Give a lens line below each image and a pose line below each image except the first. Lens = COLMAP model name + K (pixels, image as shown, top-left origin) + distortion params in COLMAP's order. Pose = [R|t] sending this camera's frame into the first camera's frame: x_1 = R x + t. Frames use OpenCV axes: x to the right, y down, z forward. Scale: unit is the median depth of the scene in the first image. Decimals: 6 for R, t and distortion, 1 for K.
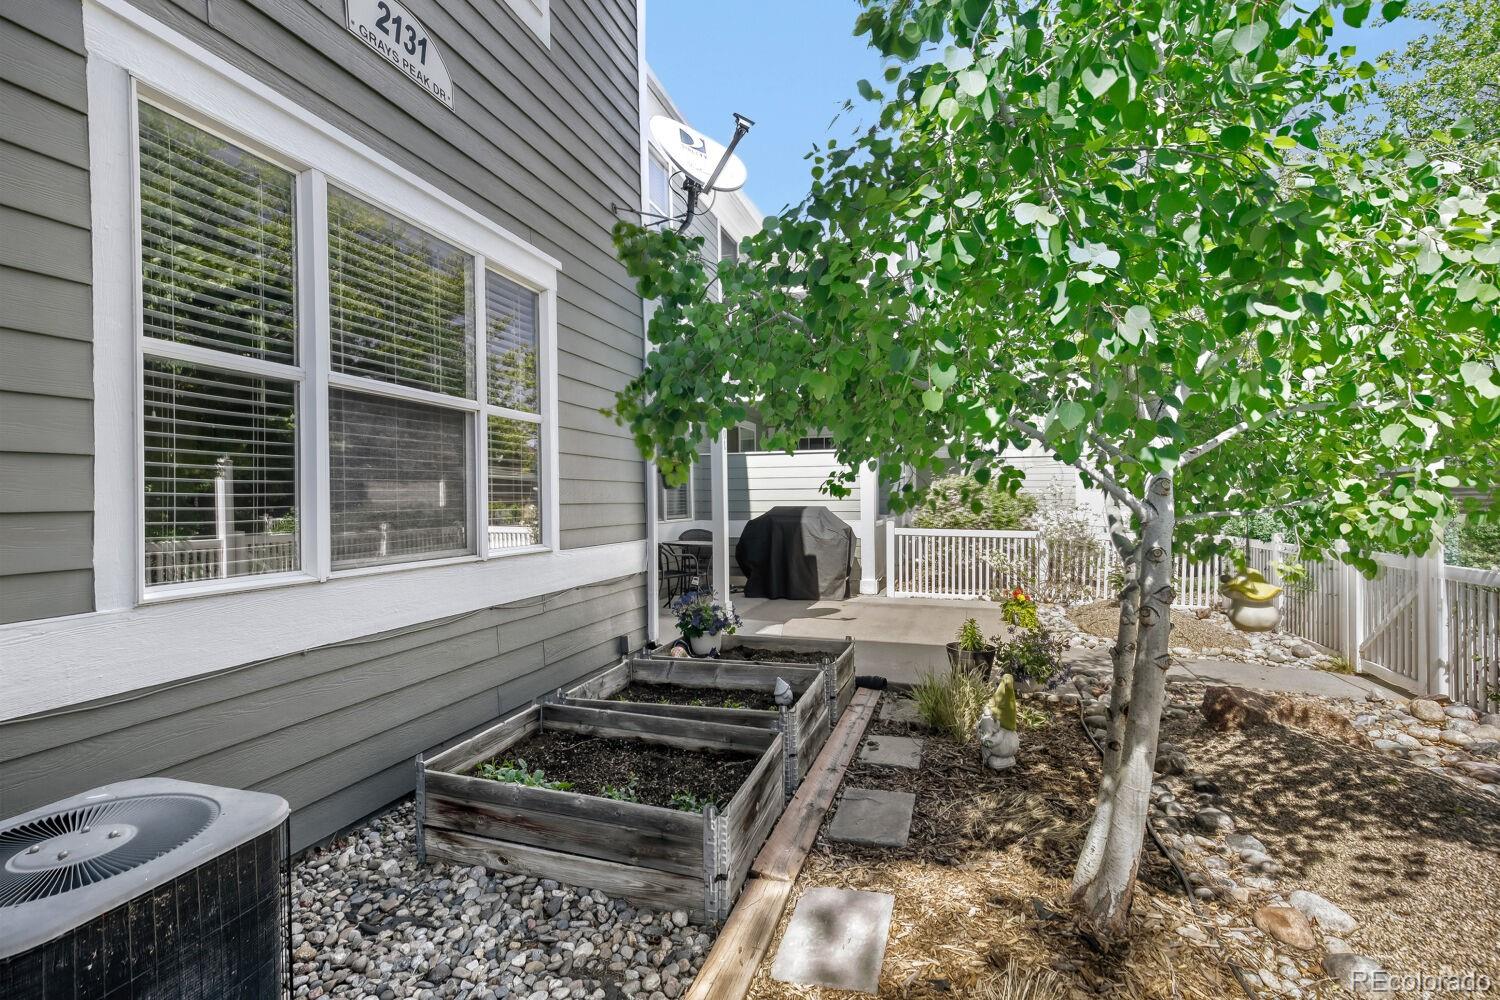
lens RADIAL K [[696.3, 0, 747.3], [0, 696.3, 513.3], [0, 0, 1]] dist [-0.014263, 0.006303]
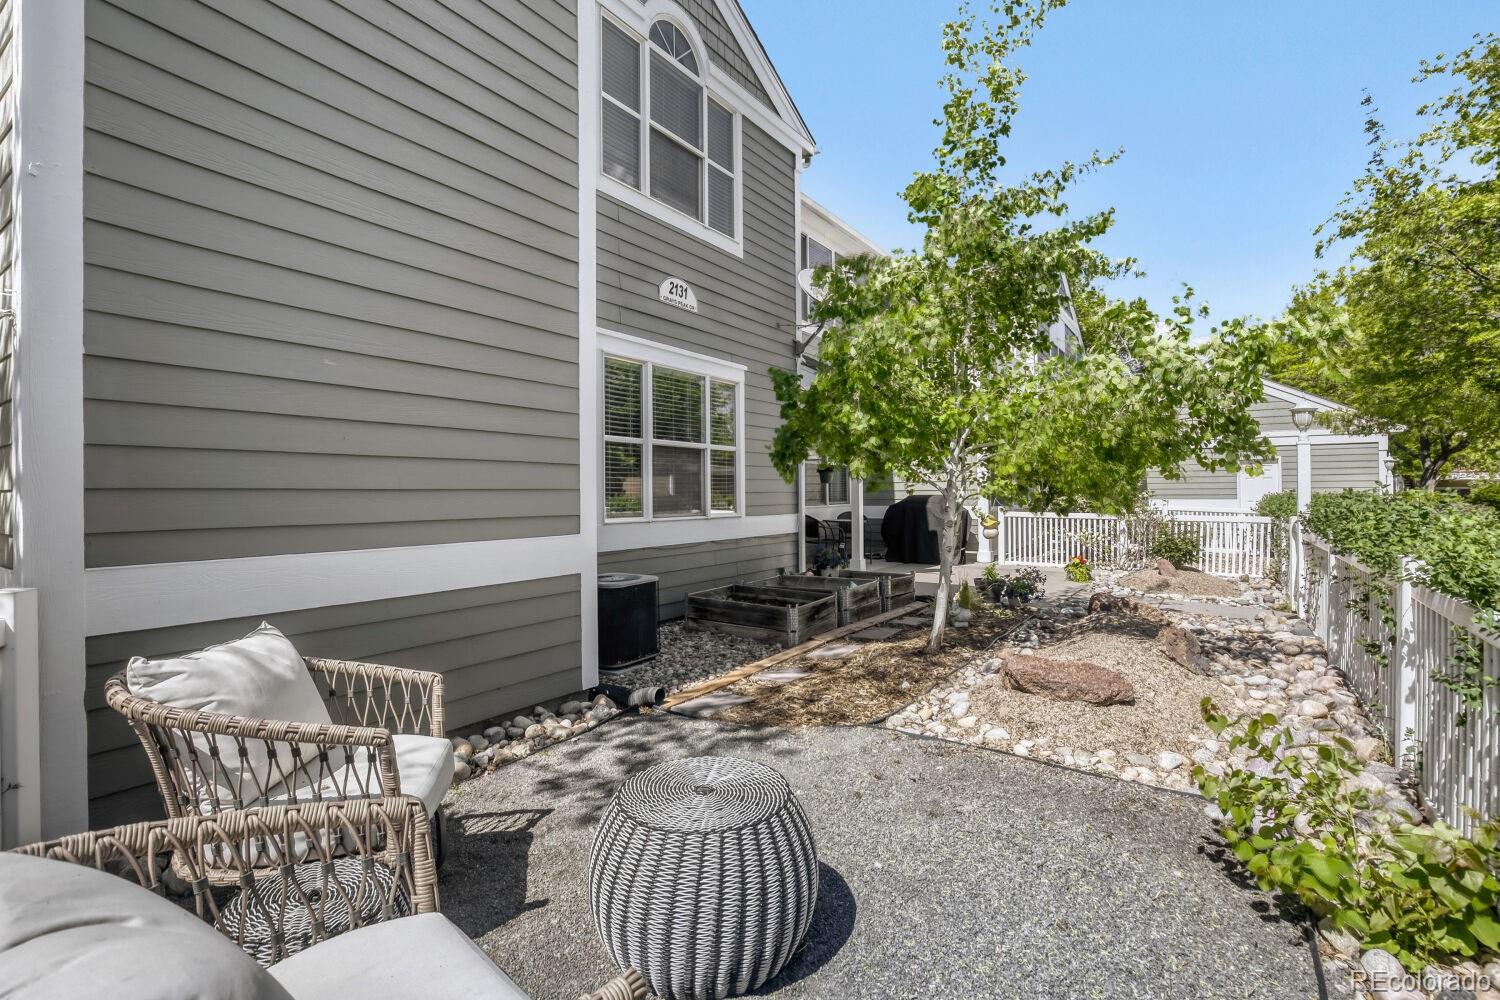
lens RADIAL K [[696.3, 0, 749.8], [0, 696.3, 492.1], [0, 0, 1]] dist [-0.014263, 0.006303]
pose [[0.957901, 0.000949, -0.287098, 0.309002], [-0.005485, 0.999872, -0.014997, 0.016007], [0.287047, 0.015940, 0.957784, -0.885638]]
